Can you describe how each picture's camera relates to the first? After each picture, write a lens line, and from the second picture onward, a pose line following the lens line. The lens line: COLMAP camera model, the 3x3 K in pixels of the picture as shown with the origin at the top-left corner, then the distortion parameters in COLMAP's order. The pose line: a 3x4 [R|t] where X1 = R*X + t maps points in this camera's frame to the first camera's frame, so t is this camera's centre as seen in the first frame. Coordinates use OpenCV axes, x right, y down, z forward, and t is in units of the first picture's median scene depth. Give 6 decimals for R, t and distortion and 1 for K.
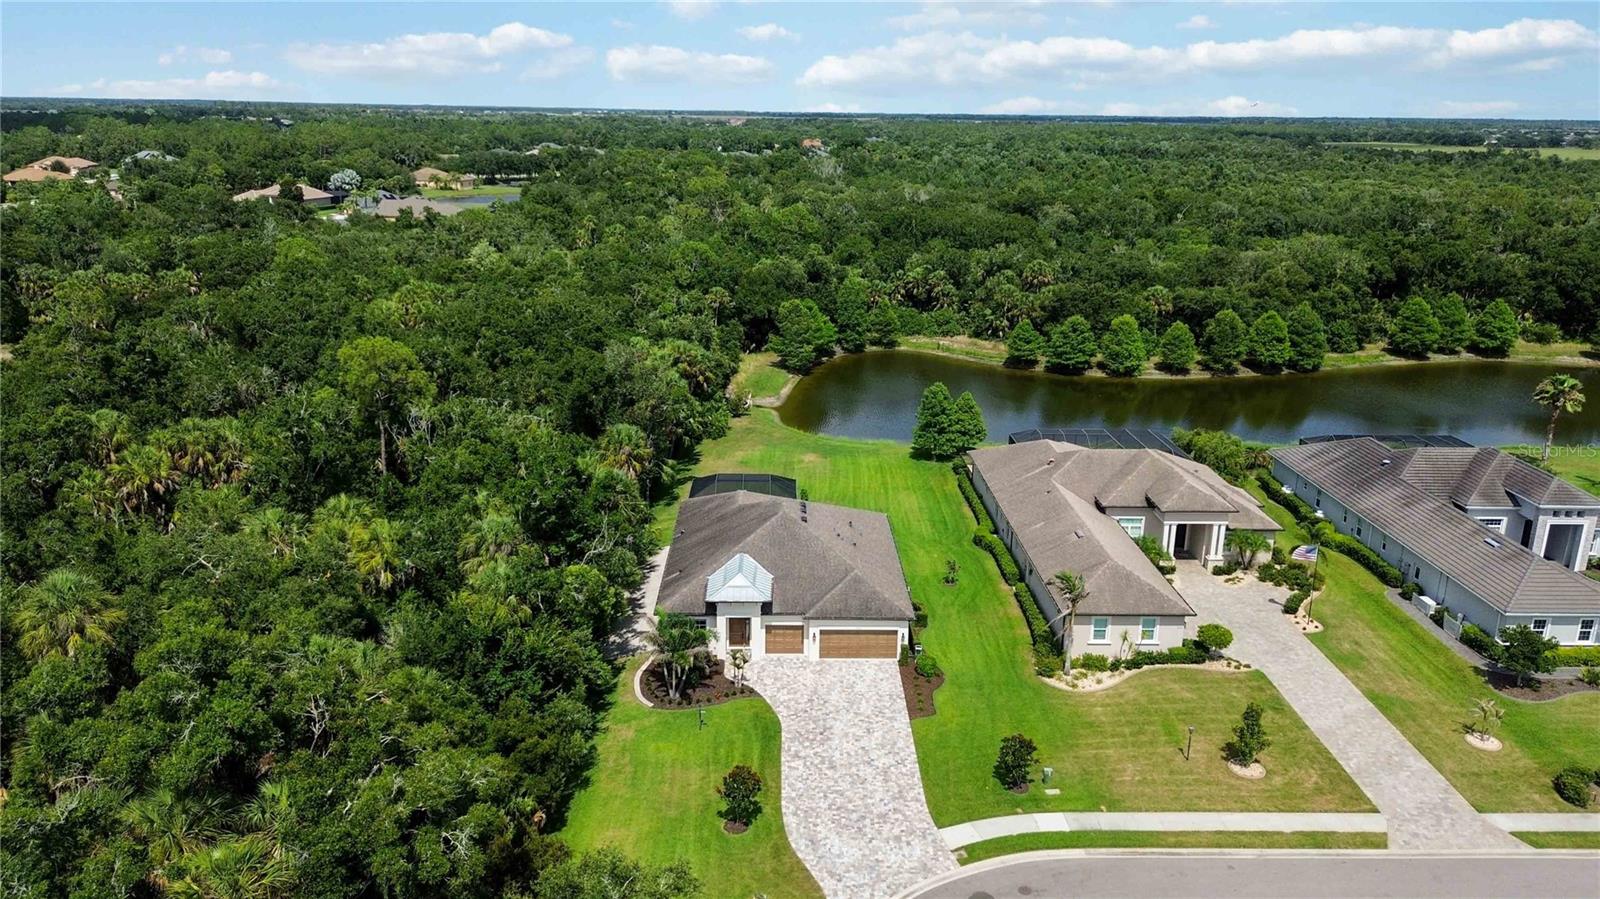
lens RADIAL K [[1138.0, 0, 798.8], [0, 1138.0, 455.2], [0, 0, 1]] dist [0.065310, -0.070537]
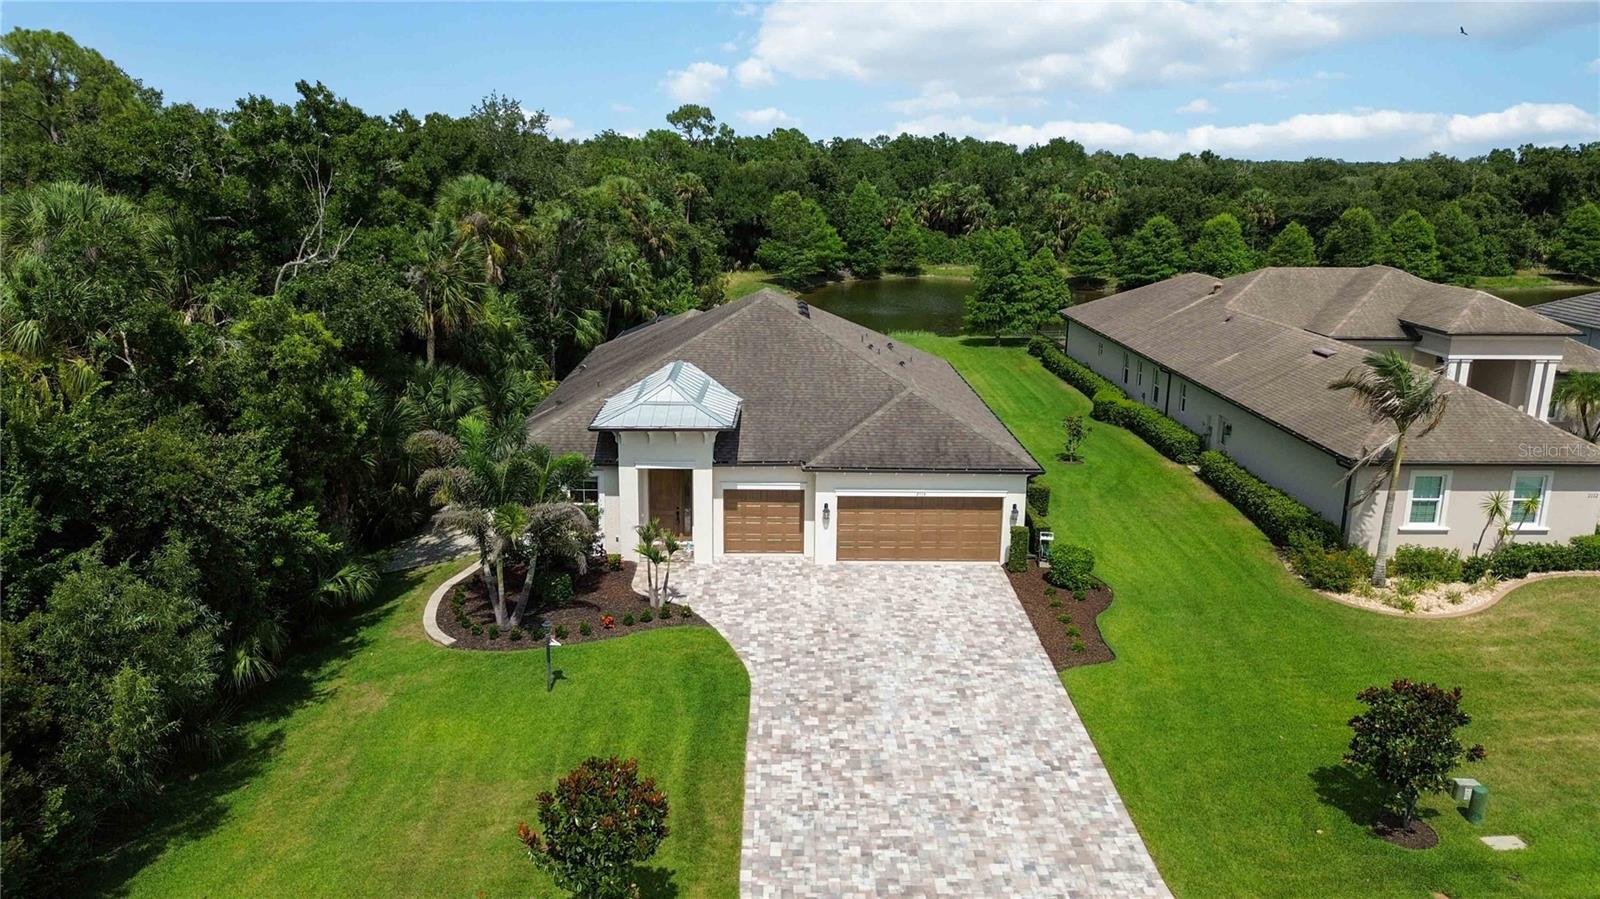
lens RADIAL K [[1138.0, 0, 798.8], [0, 1138.0, 455.2], [0, 0, 1]] dist [0.065310, -0.070537]
pose [[0.999999, -0.001609, 0.000127, 0.001795], [0.001613, 0.999072, -0.043046, 0.129183], [-0.000058, 0.043046, 0.999073, 0.436421]]
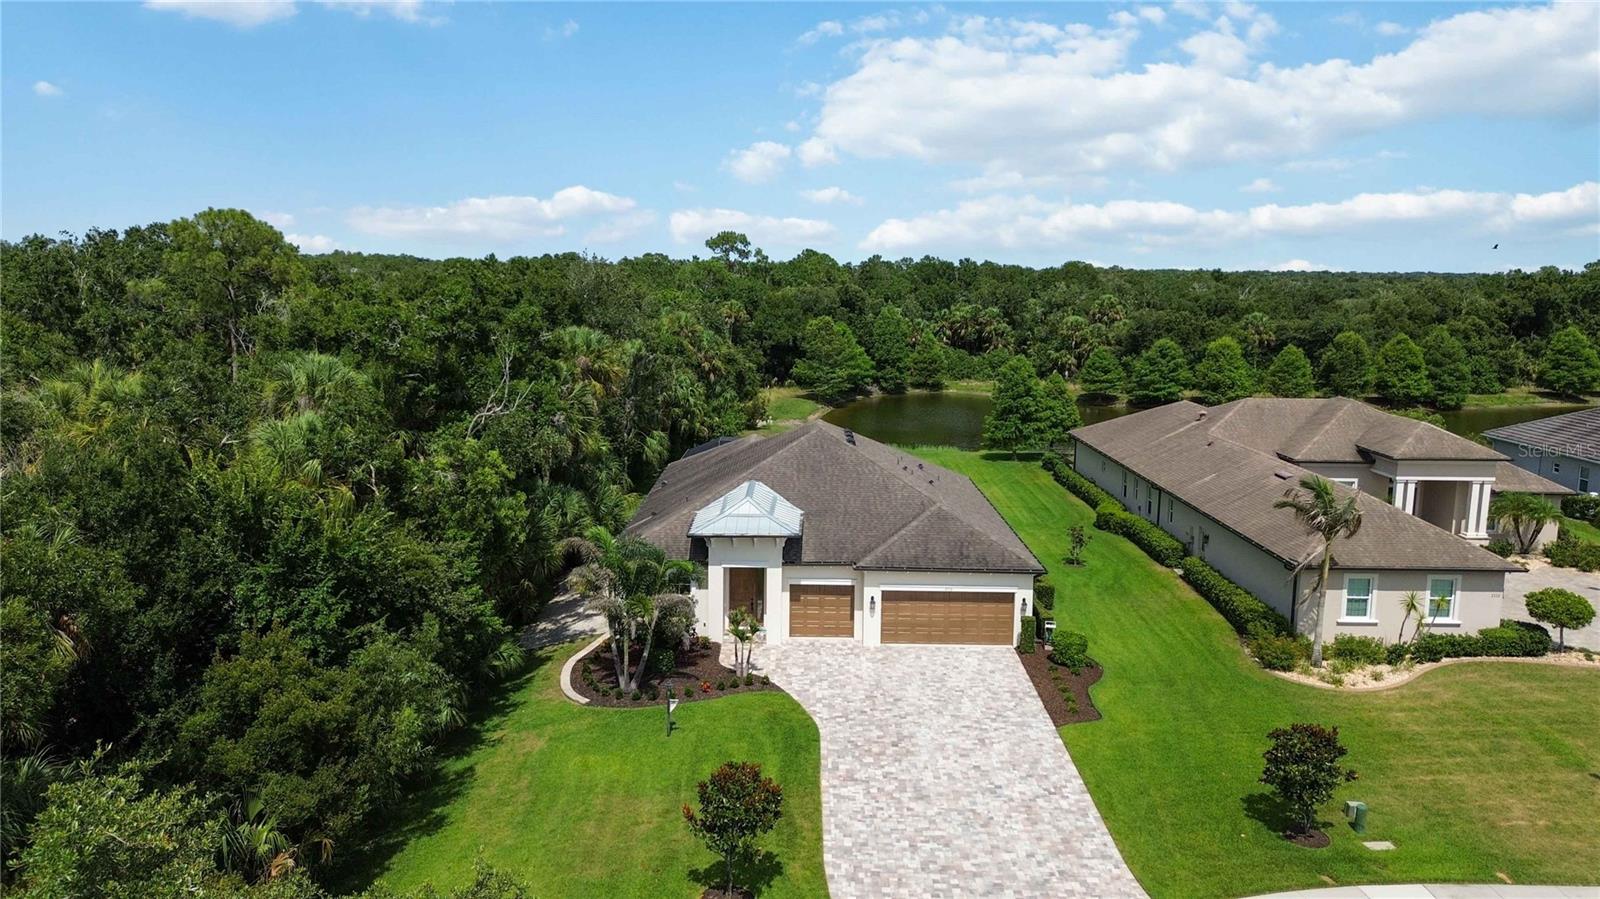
lens RADIAL K [[1138.0, 0, 798.8], [0, 1138.0, 455.2], [0, 0, 1]] dist [0.065310, -0.070537]
pose [[0.999805, 0.001748, -0.019657, -0.010917], [-0.004348, 0.991100, -0.133047, 0.133978], [0.019250, 0.133107, 0.990915, 0.334034]]
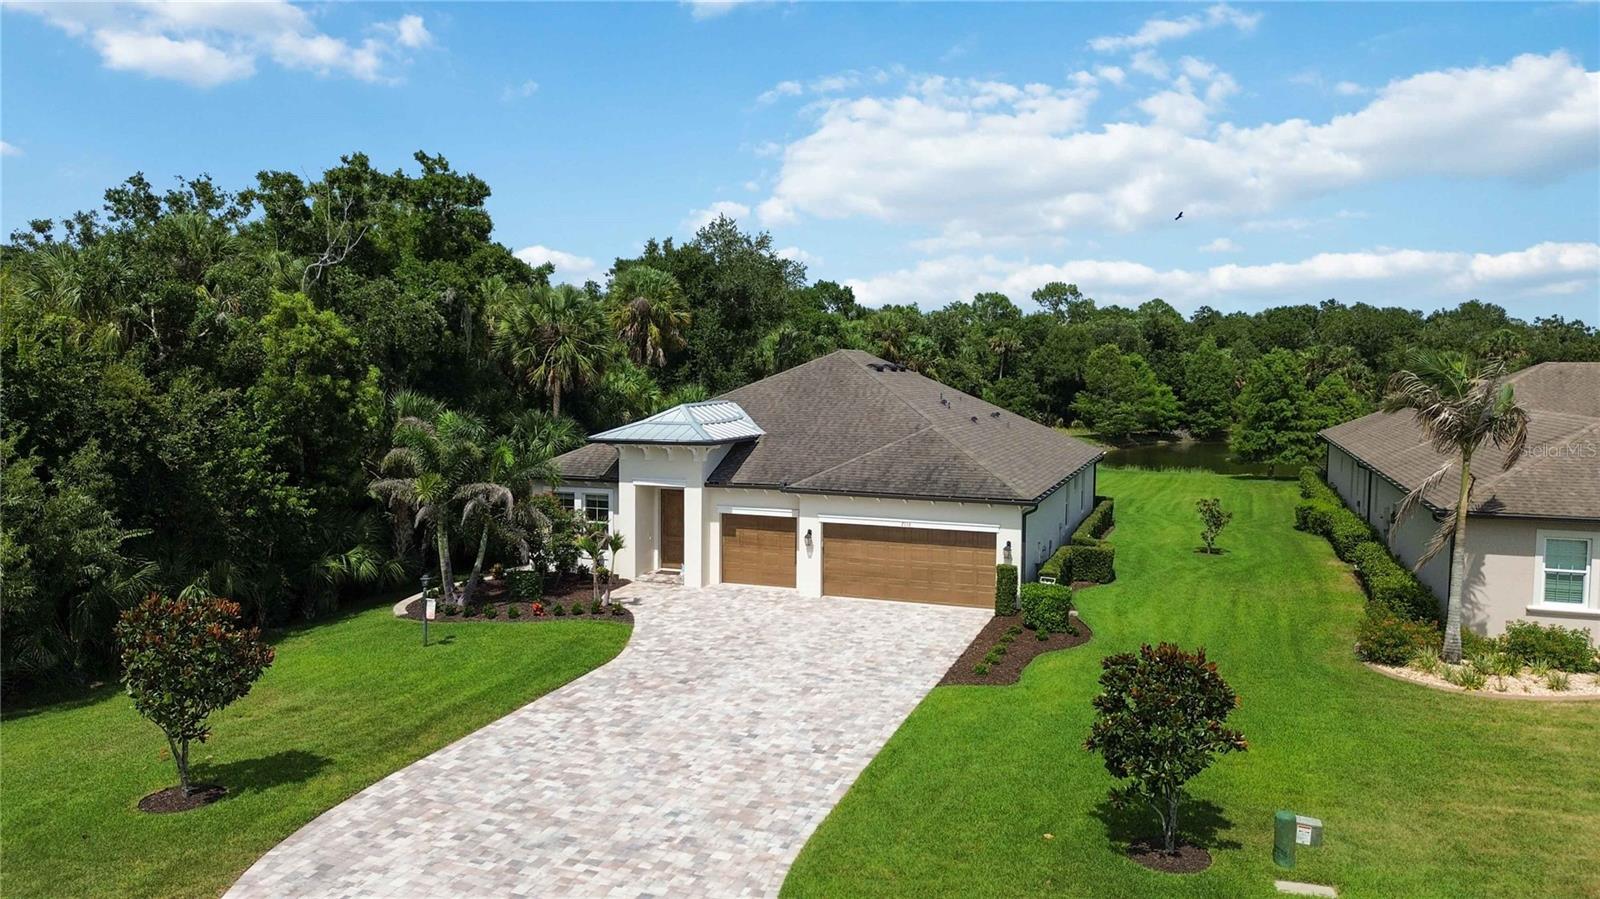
lens RADIAL K [[1138.0, 0, 798.8], [0, 1138.0, 455.2], [0, 0, 1]] dist [0.065310, -0.070537]
pose [[0.931117, 0.022212, -0.364043, 0.142325], [-0.100697, 0.975003, -0.198064, 0.179014], [0.350544, 0.221079, 0.910079, 0.481683]]
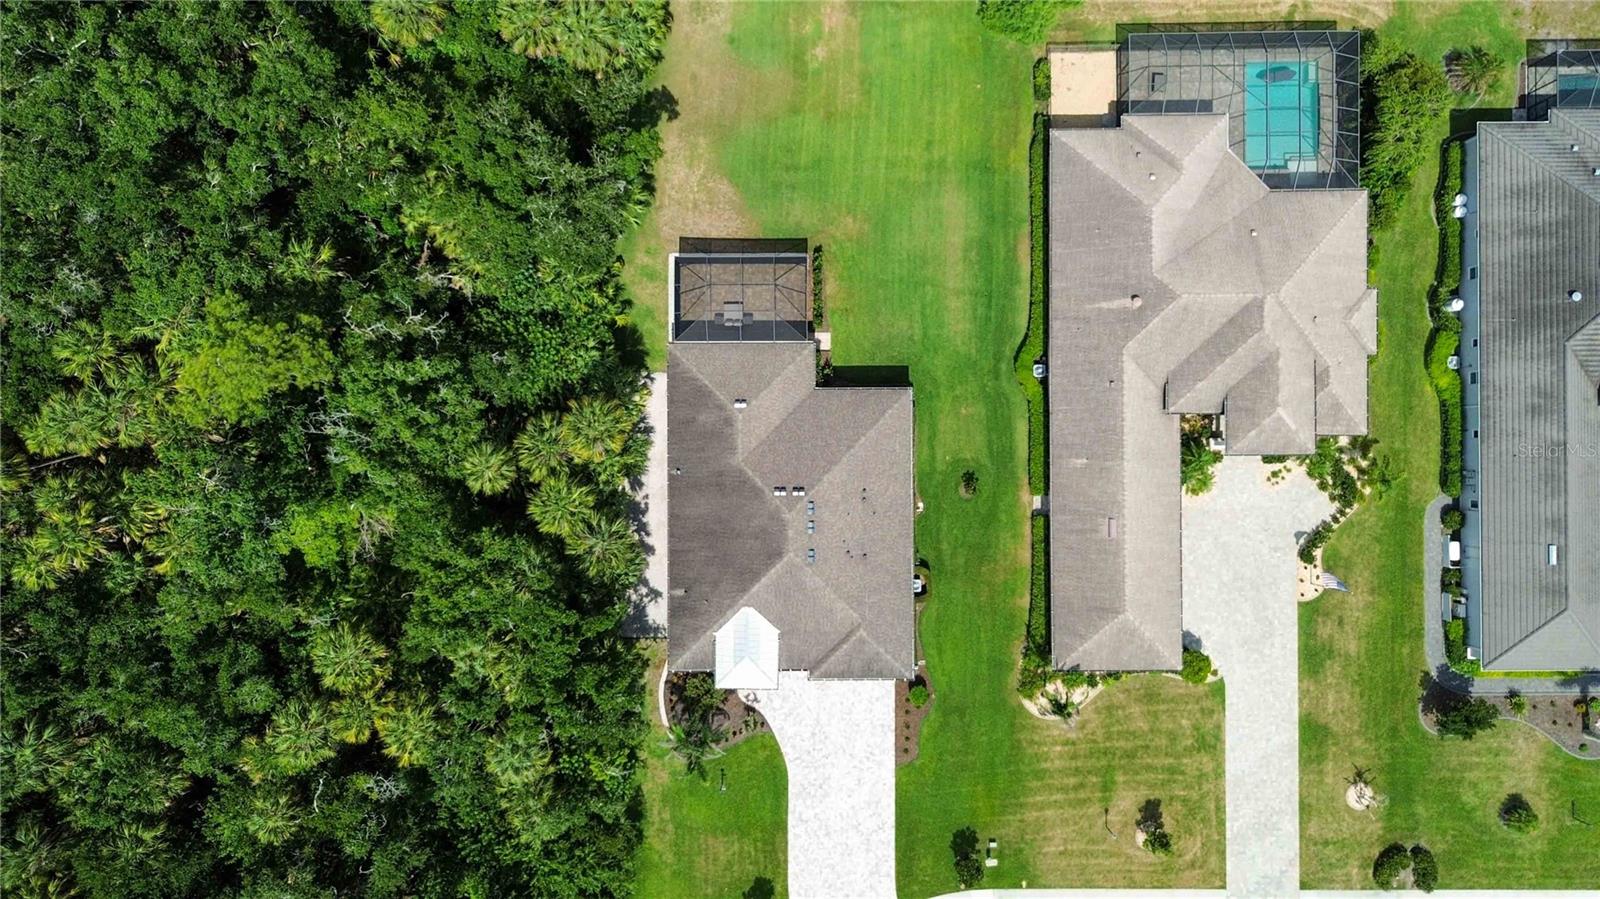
lens RADIAL K [[1138.0, 0, 798.8], [0, 1138.0, 455.2], [0, 0, 1]] dist [0.065310, -0.070537]
pose [[0.999773, 0.018356, -0.010789, 0.001989], [0.005011, 0.289634, 0.957124, -0.770489], [0.020694, -0.956961, 0.289476, 0.729054]]
